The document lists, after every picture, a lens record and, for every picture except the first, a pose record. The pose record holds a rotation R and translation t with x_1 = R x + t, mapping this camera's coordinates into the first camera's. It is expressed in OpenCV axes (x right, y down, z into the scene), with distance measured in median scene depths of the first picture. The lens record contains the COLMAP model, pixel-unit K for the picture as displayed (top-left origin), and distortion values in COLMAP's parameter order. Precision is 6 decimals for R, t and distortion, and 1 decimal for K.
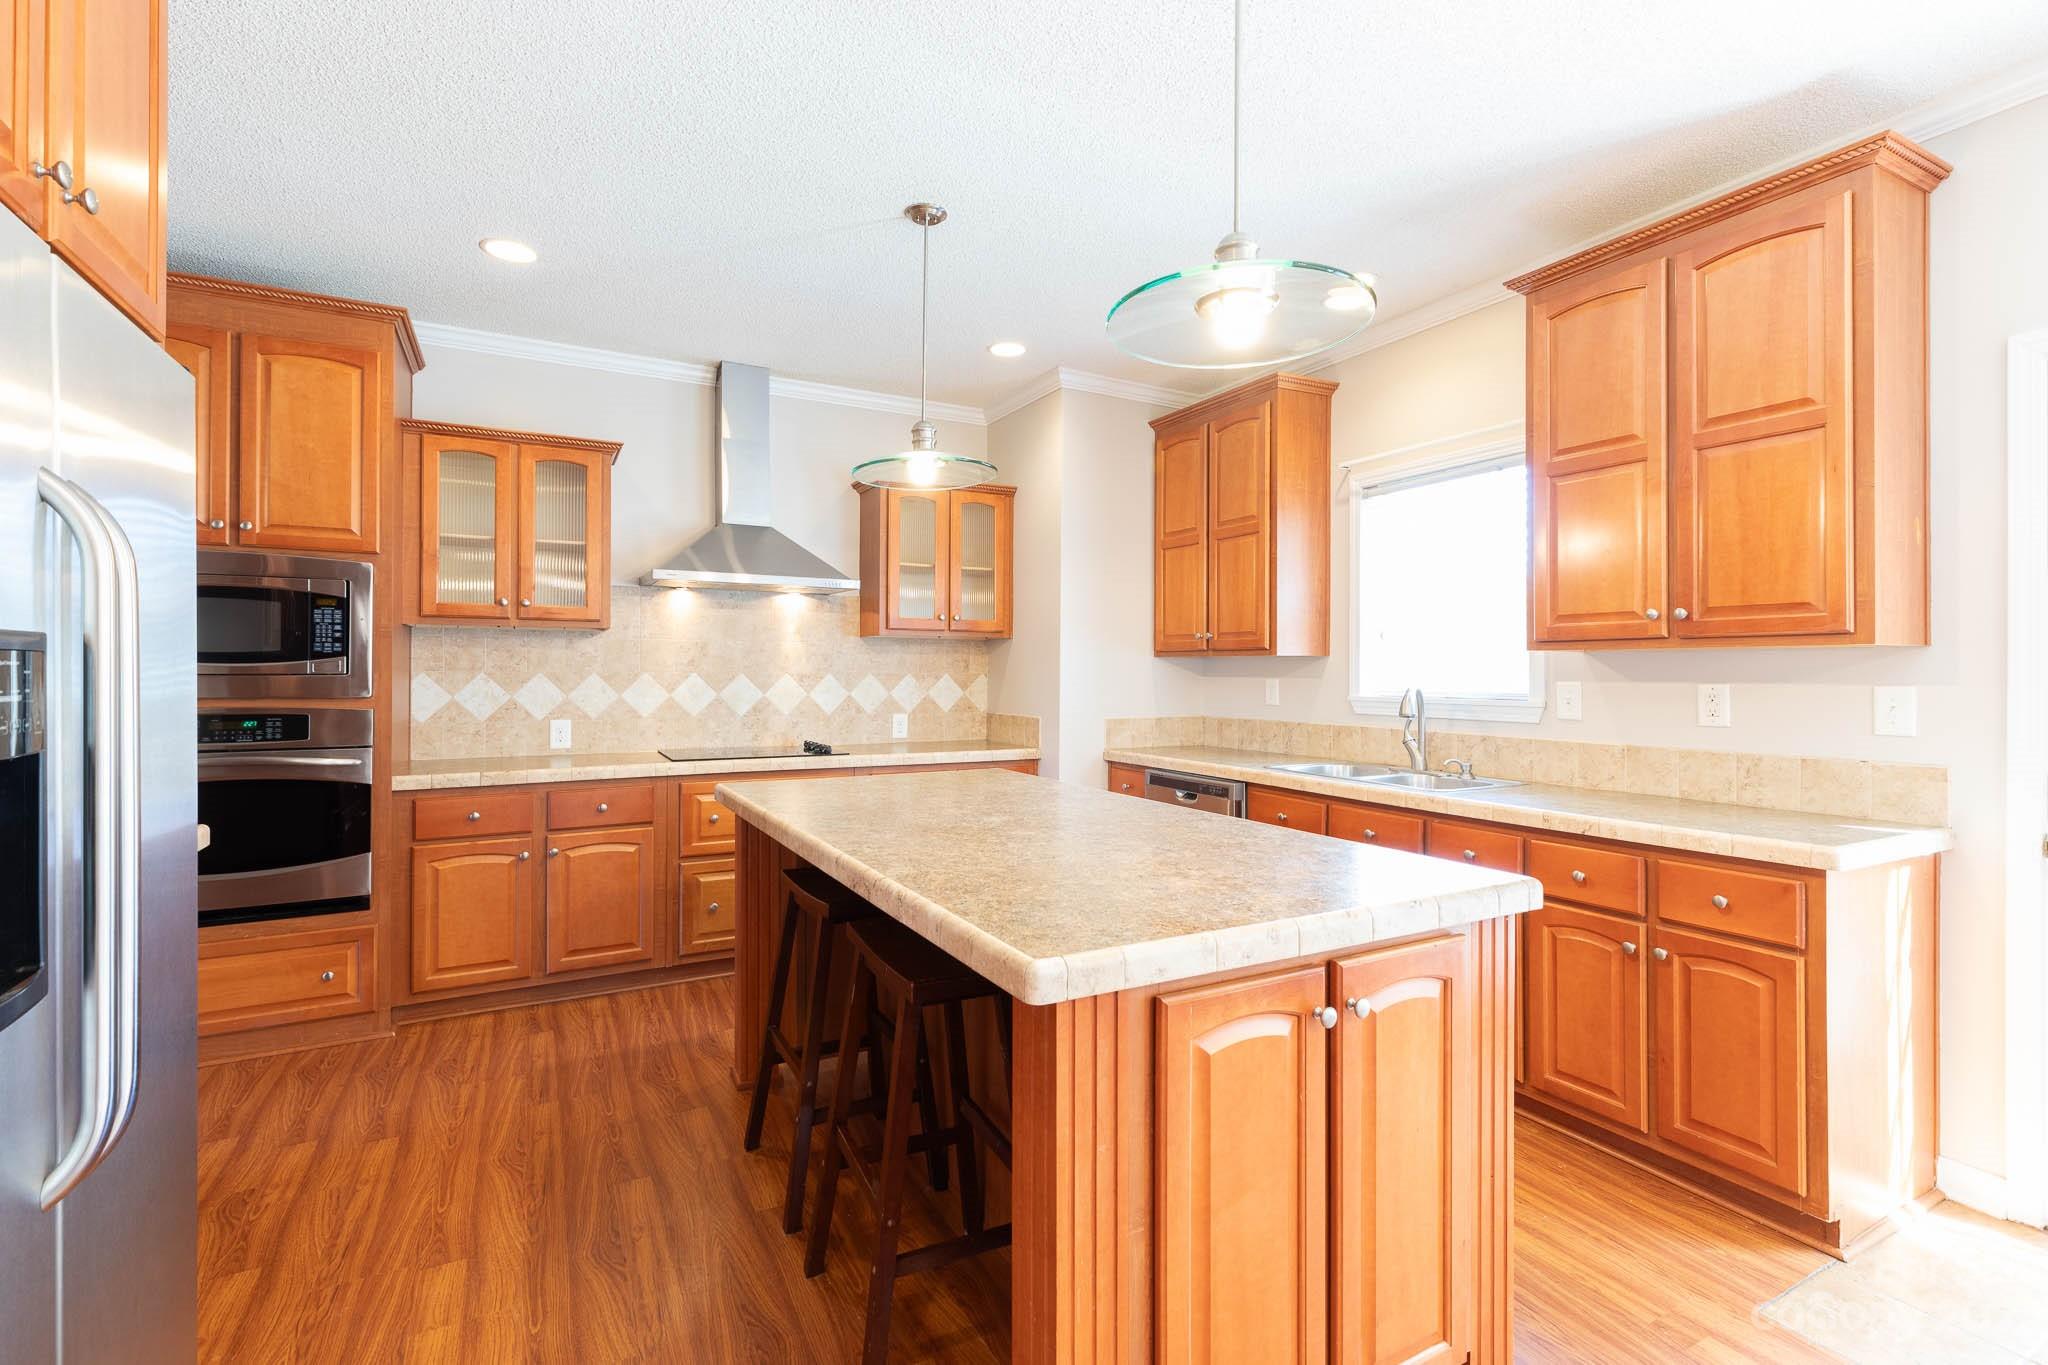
lens RADIAL K [[918.0, 0, 1023.3], [0, 918.0, 667.8], [0, 0, 1]] dist [0.006404, -0.001371]
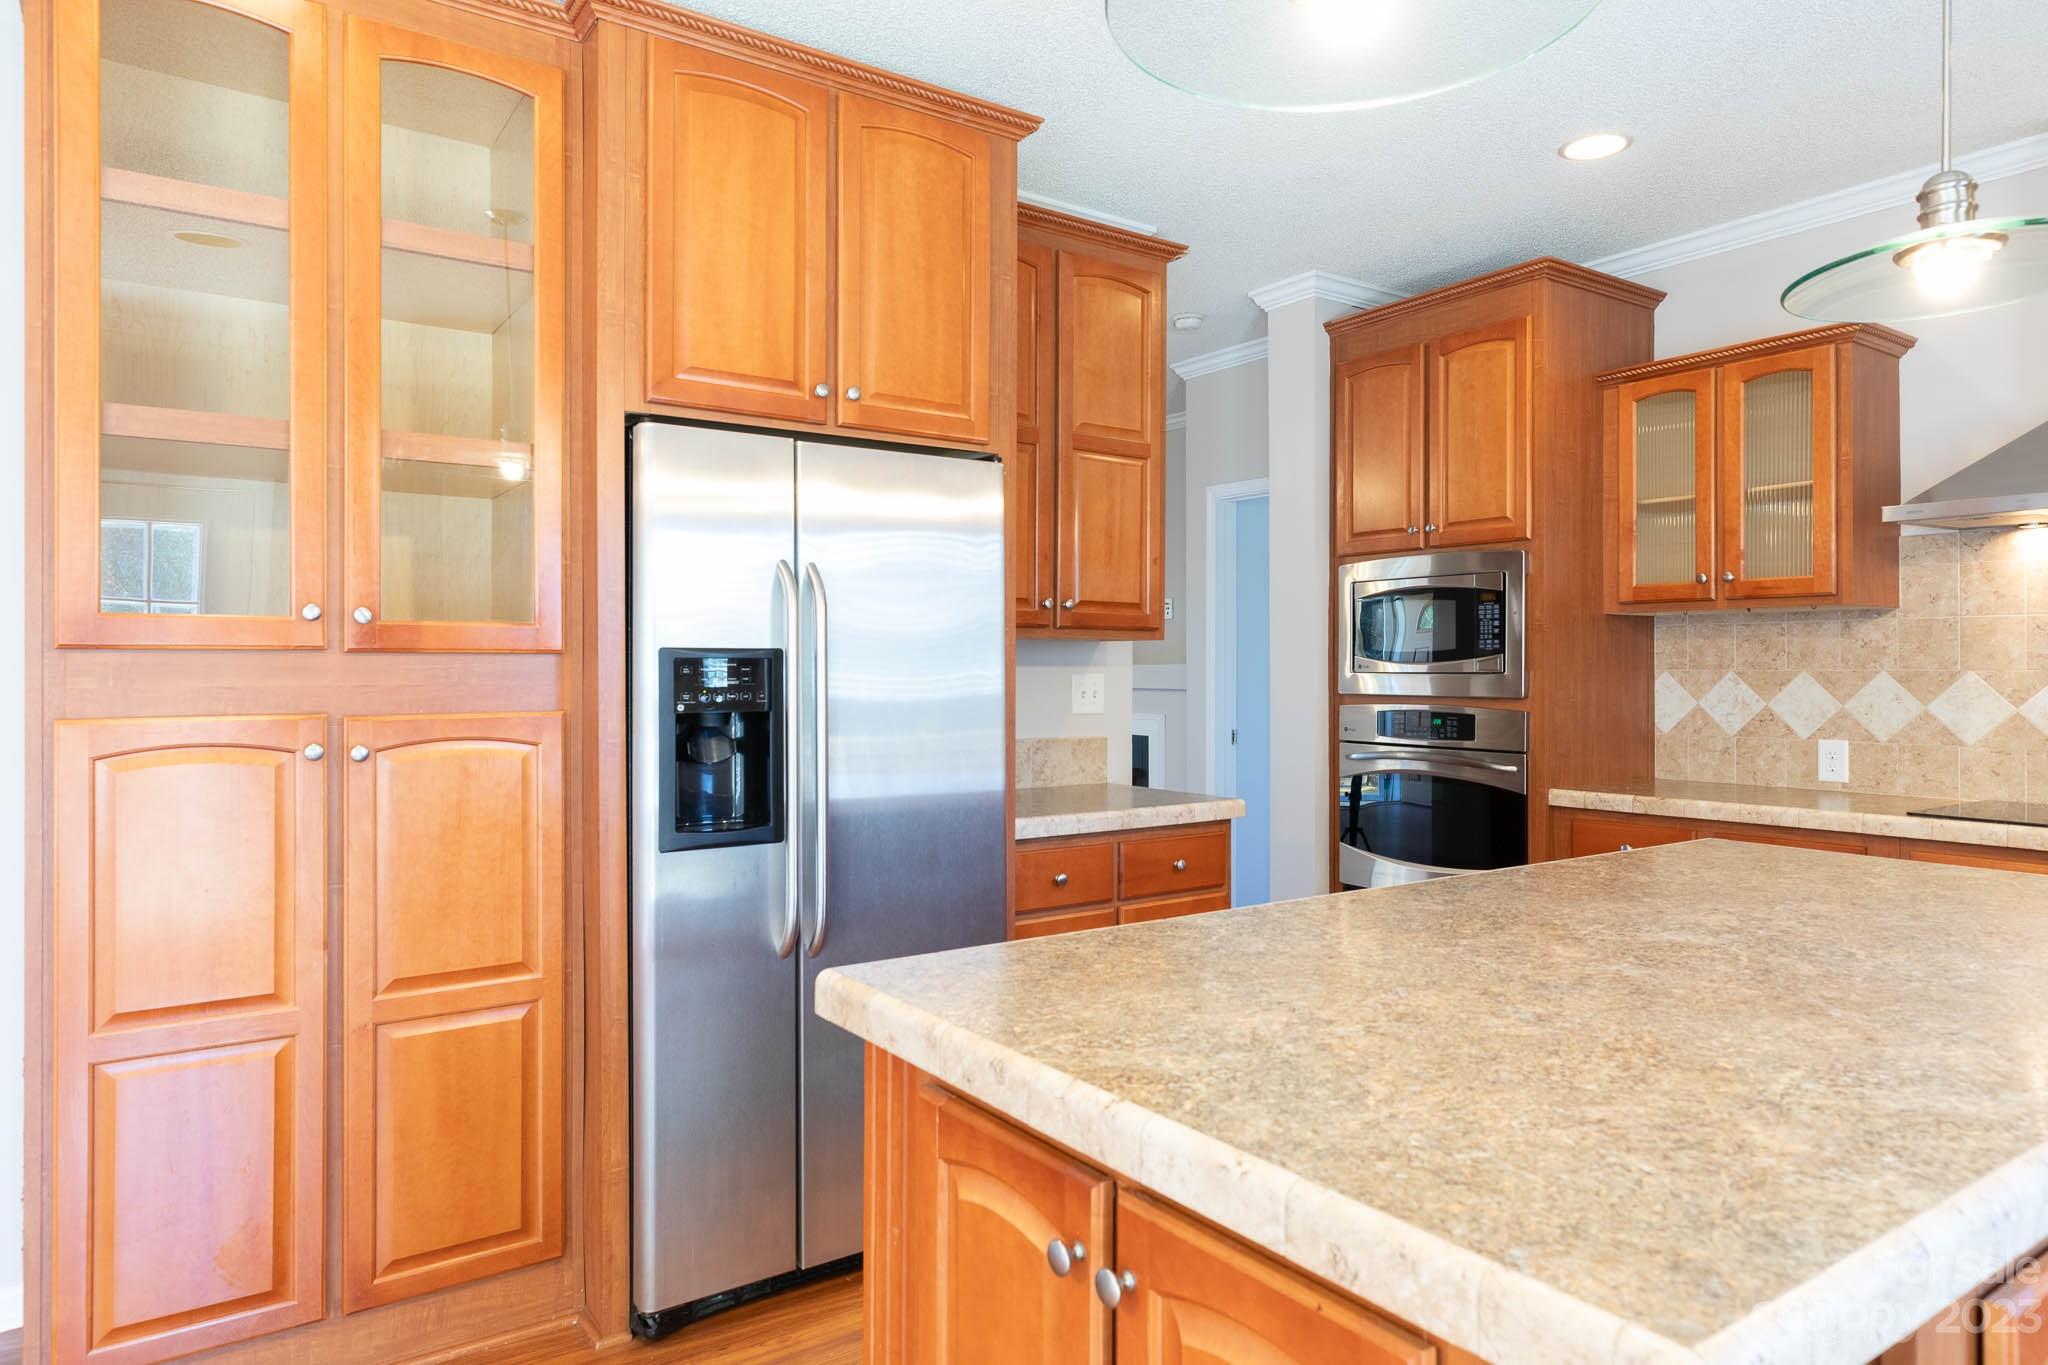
lens RADIAL K [[1261.9, 0, 1029.5], [0, 1261.9, 663.7], [0, 0, 1]] dist [0.017835, 0.000928]
pose [[0.108067, -0.008329, -0.994109, 0.484066], [0.004783, 0.999958, -0.007858, 0.005370], [0.994132, -0.003905, 0.108102, 0.385583]]
